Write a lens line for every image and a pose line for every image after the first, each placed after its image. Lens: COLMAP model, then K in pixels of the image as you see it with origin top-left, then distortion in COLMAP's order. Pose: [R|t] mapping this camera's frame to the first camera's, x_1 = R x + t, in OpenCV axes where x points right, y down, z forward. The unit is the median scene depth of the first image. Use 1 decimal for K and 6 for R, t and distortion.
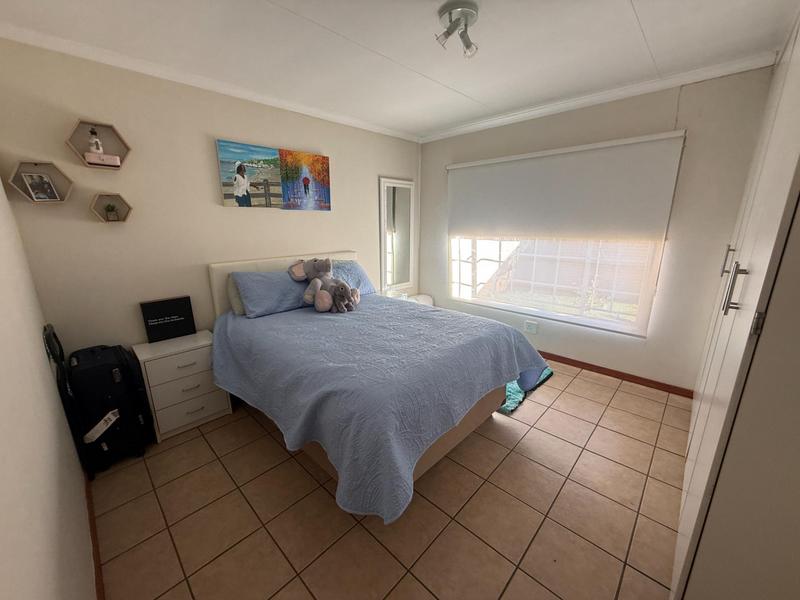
lens RADIAL K [[306.7, 0, 398.7], [0, 306.7, 296.0], [0, 0, 1]] dist [-0.011021, 0.000053]
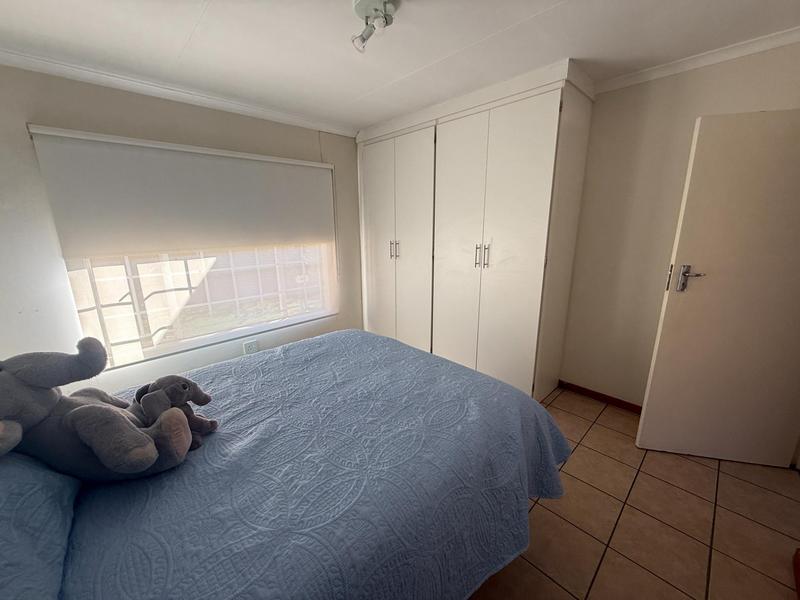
lens RADIAL K [[319.8, 0, 400.0], [0, 319.8, 300.0], [0, 0, 1]] dist [0.001077, 0.000261]
pose [[0.023847, -0.233426, 0.972082, -0.513094], [0.267503, 0.938393, 0.218773, -0.147958], [-0.963262, 0.254817, 0.084820, 0.566564]]
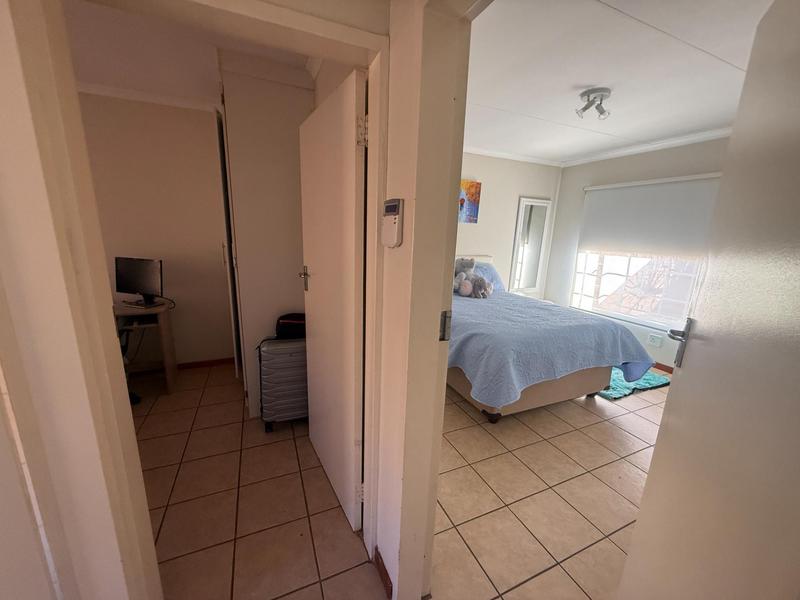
lens RADIAL K [[319.8, 0, 400.0], [0, 319.8, 300.0], [0, 0, 1]] dist [0.001077, 0.000261]
pose [[0.926064, 0.125145, -0.356011, -0.001988], [-0.137231, 0.990500, -0.008787, 0.114926], [0.351529, 0.056993, 0.934440, -0.418715]]
